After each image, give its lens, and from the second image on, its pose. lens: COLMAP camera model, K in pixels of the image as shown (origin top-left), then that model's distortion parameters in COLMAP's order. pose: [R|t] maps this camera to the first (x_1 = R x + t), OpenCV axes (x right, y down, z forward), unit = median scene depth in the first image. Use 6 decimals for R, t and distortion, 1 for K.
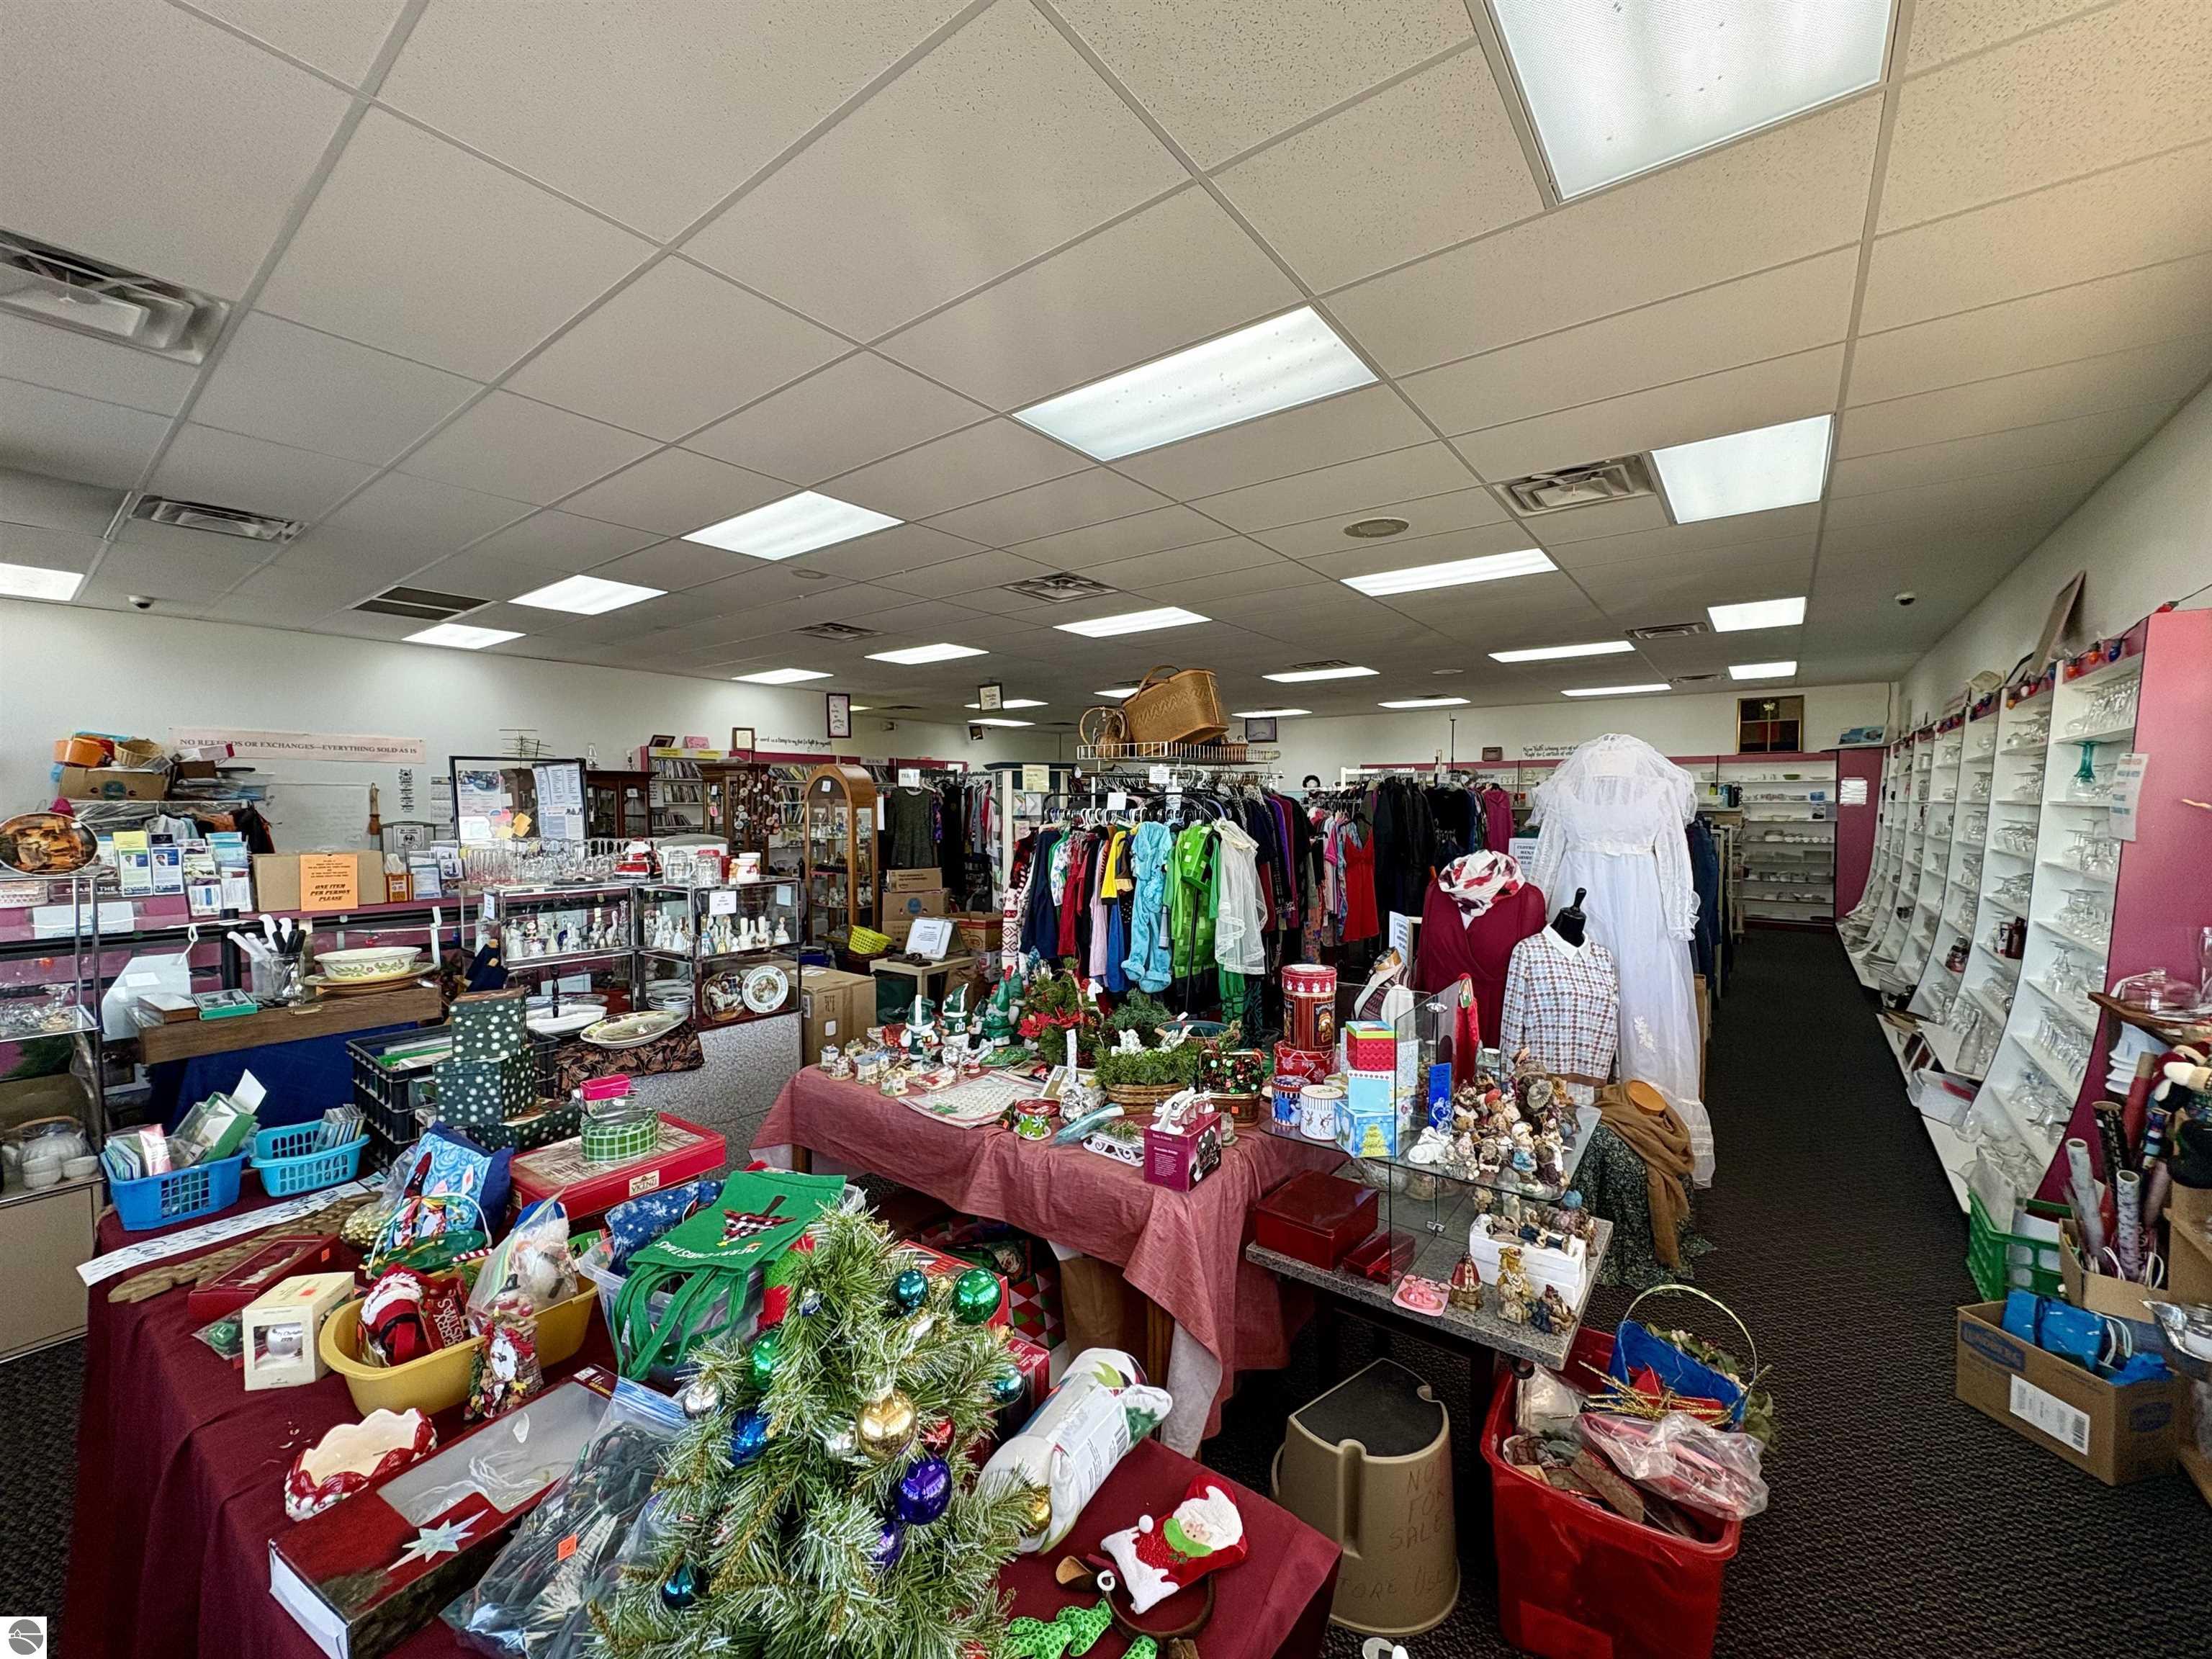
lens RADIAL K [[880.1, 0, 1106.0], [0, 880.1, 829.5], [0, 0, 1]] dist [0.000308, -0.000267]
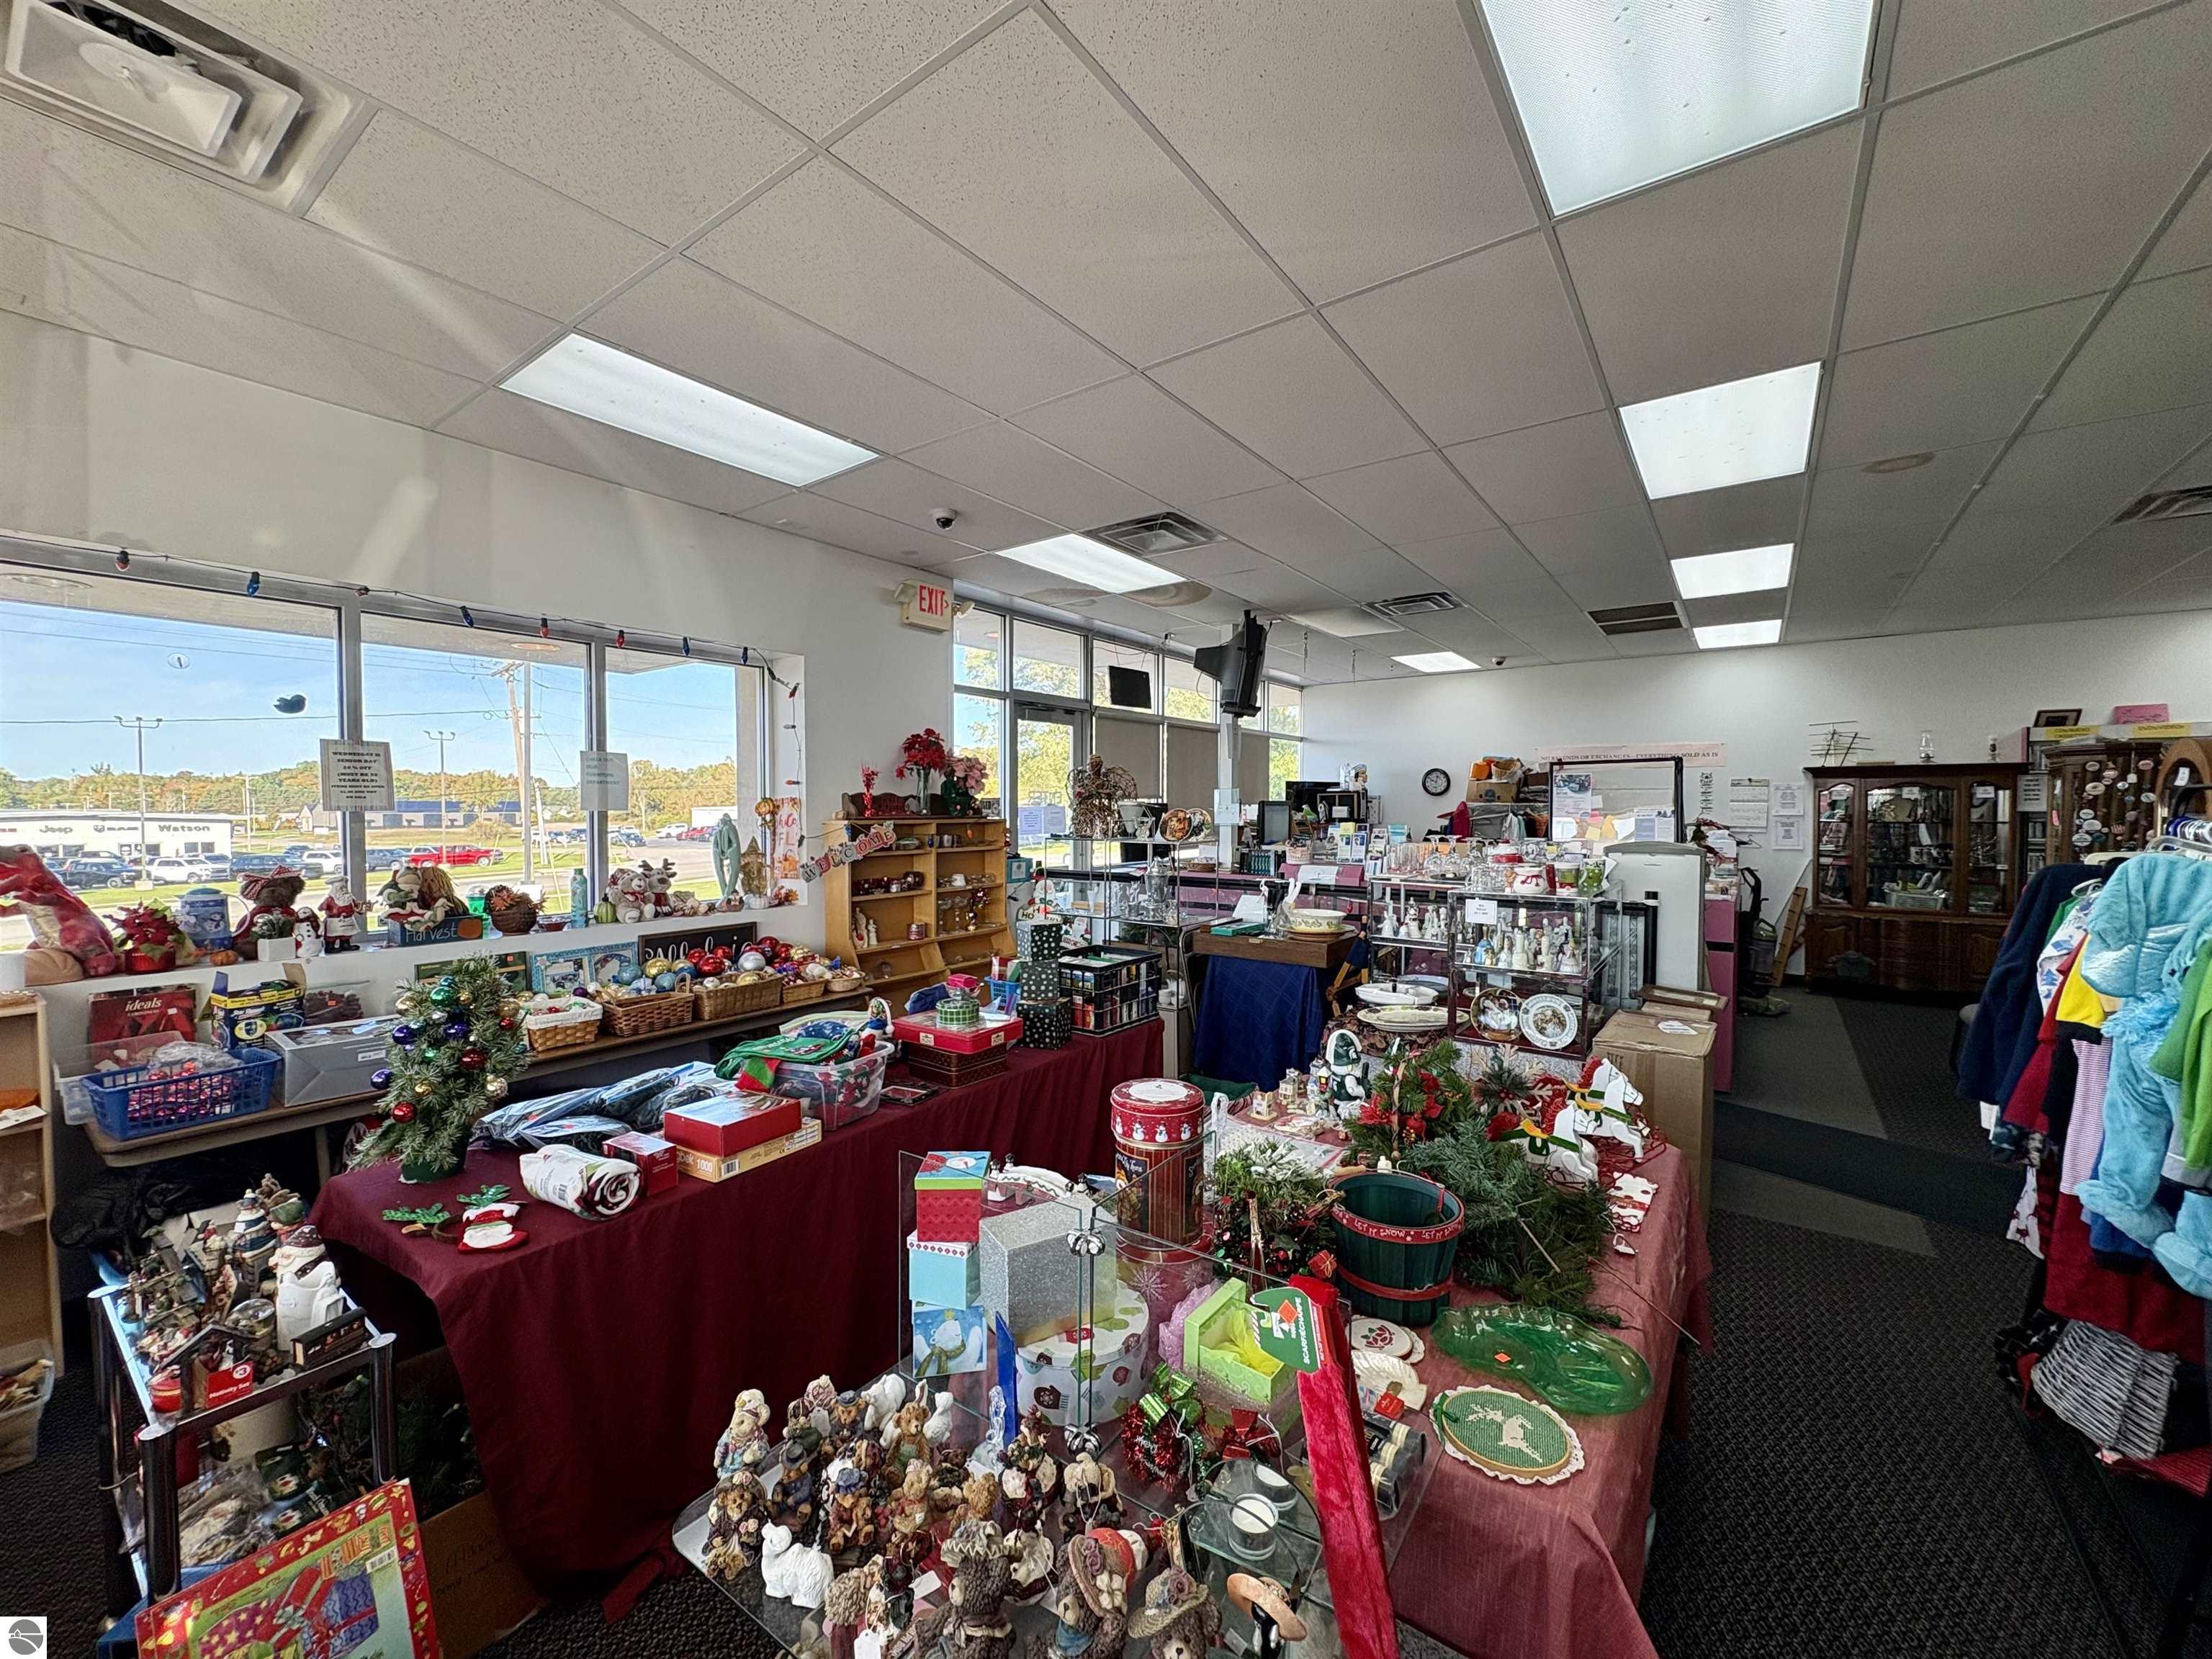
lens RADIAL K [[880.1, 0, 1106.0], [0, 880.1, 829.5], [0, 0, 1]] dist [0.000308, -0.000267]
pose [[0.016366, 0.029336, -0.999436, 0.289260], [-0.031549, 0.999087, 0.028809, -0.010860], [0.999368, 0.031059, 0.017277, 0.343597]]
